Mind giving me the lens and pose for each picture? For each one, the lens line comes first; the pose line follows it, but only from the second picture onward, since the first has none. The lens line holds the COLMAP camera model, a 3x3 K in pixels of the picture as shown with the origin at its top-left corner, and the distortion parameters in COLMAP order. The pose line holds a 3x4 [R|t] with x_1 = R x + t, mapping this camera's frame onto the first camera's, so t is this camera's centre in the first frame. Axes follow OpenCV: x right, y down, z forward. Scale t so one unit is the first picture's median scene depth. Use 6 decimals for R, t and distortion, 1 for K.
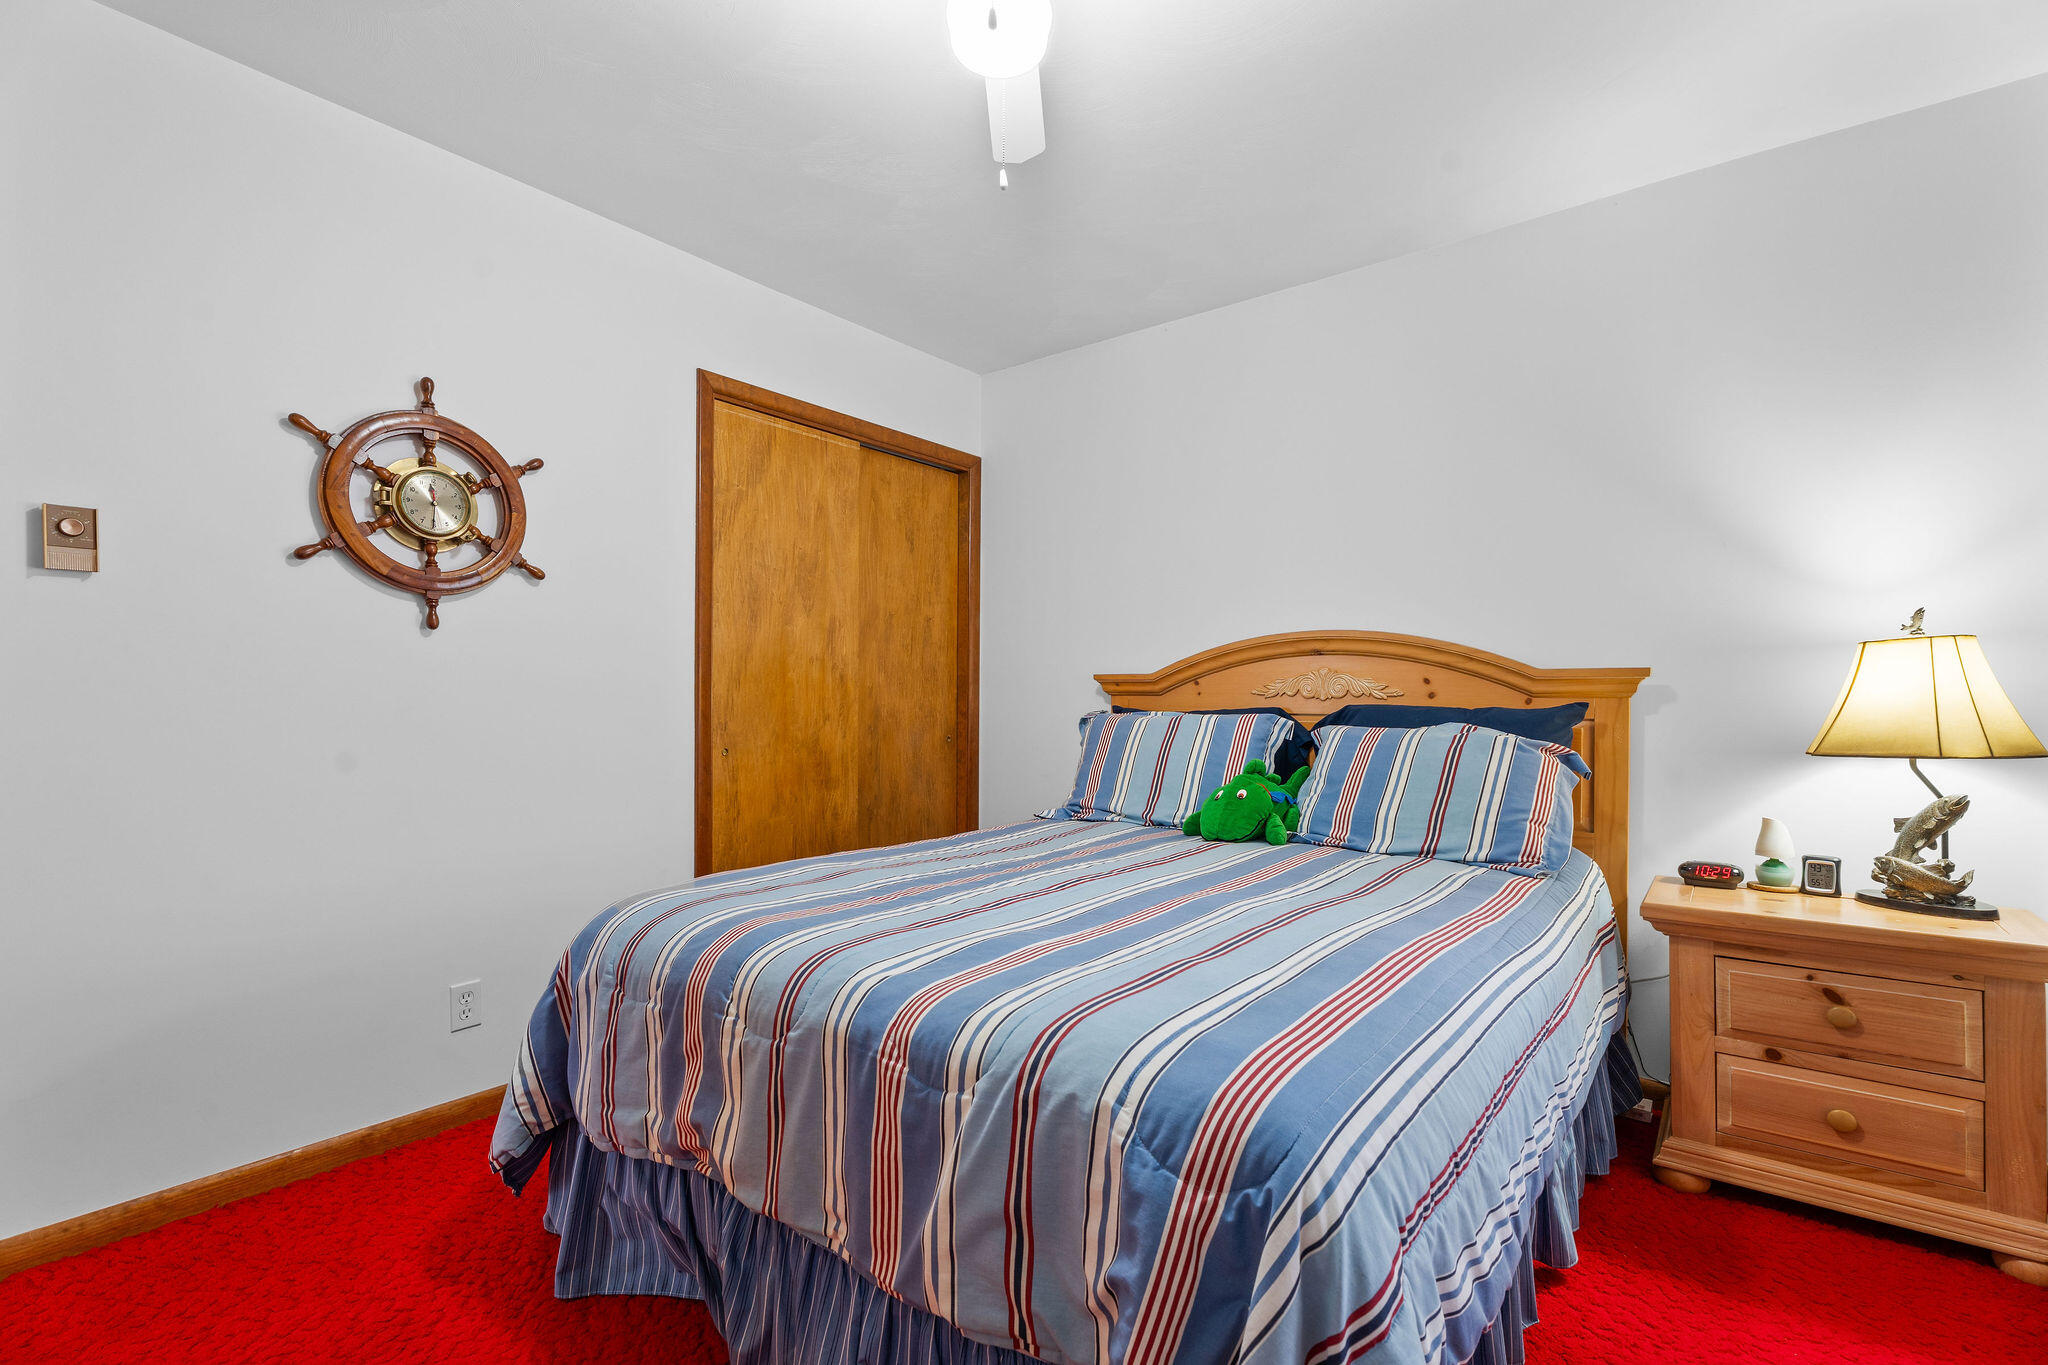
lens RADIAL K [[919.4, 0, 1021.7], [0, 919.4, 688.6], [0, 0, 1]] dist [-0.000617, -0.000537]
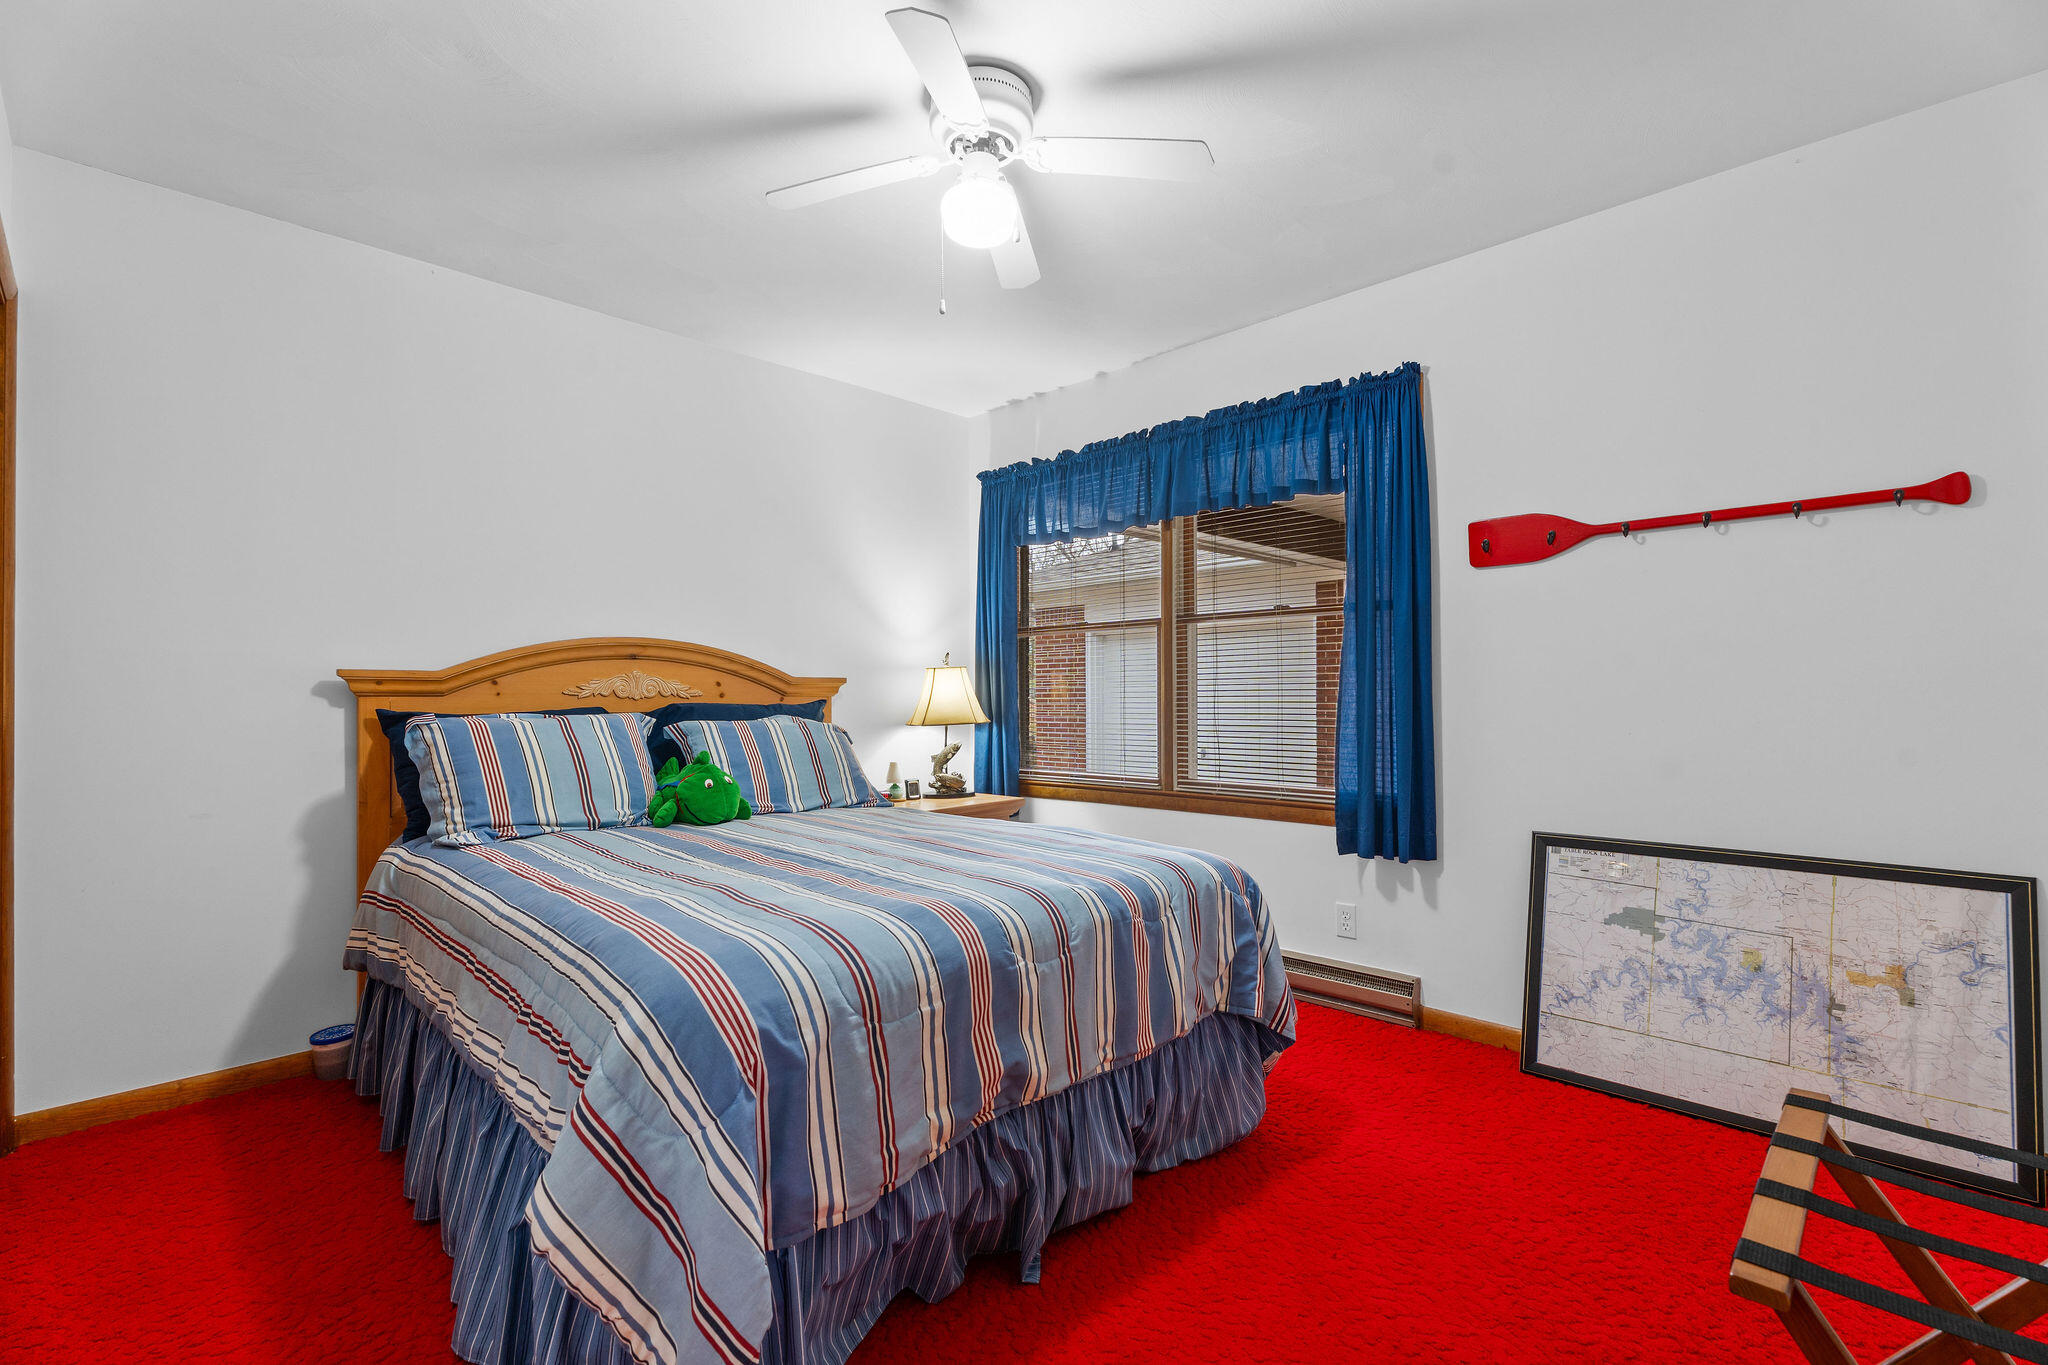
lens RADIAL K [[919.4, 0, 1021.7], [0, 919.4, 688.6], [0, 0, 1]] dist [-0.000617, -0.000537]
pose [[0.155843, 0.006189, 0.987762, -0.827684], [-0.002940, 0.999979, -0.005802, 0.004696], [-0.987777, -0.002000, 0.155858, 0.409889]]
